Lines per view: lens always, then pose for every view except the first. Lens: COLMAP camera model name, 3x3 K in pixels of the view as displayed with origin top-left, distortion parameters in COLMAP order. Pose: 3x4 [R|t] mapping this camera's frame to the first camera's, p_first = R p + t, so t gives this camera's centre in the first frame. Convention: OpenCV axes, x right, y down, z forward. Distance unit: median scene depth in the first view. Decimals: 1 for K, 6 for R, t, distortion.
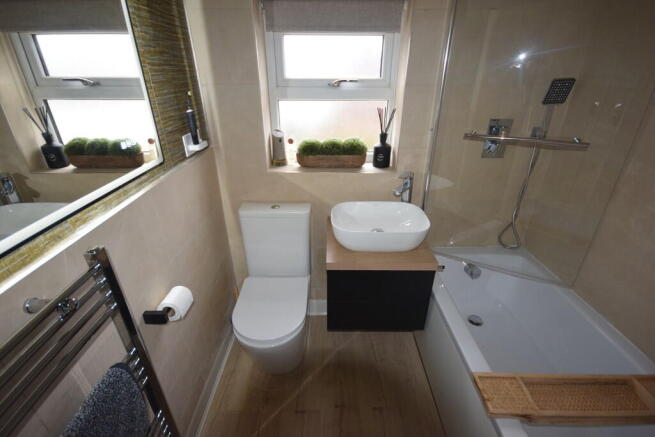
lens RADIAL K [[303.8, 0, 326.4], [0, 303.8, 218.8], [0, 0, 1]] dist [-0.012881, -0.005881]
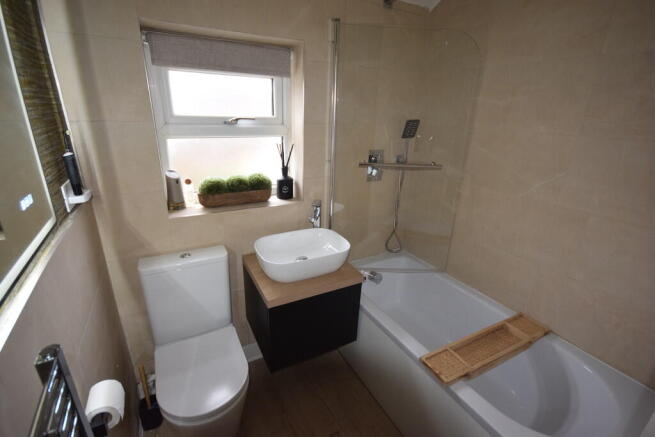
lens RADIAL K [[303.8, 0, 330.9], [0, 303.8, 217.2], [0, 0, 1]] dist [-0.012881, -0.005881]
pose [[0.870483, -0.137081, 0.472724, -0.210693], [0.185980, 0.980838, -0.058043, -0.019979], [-0.455709, 0.138442, 0.879297, 0.021651]]
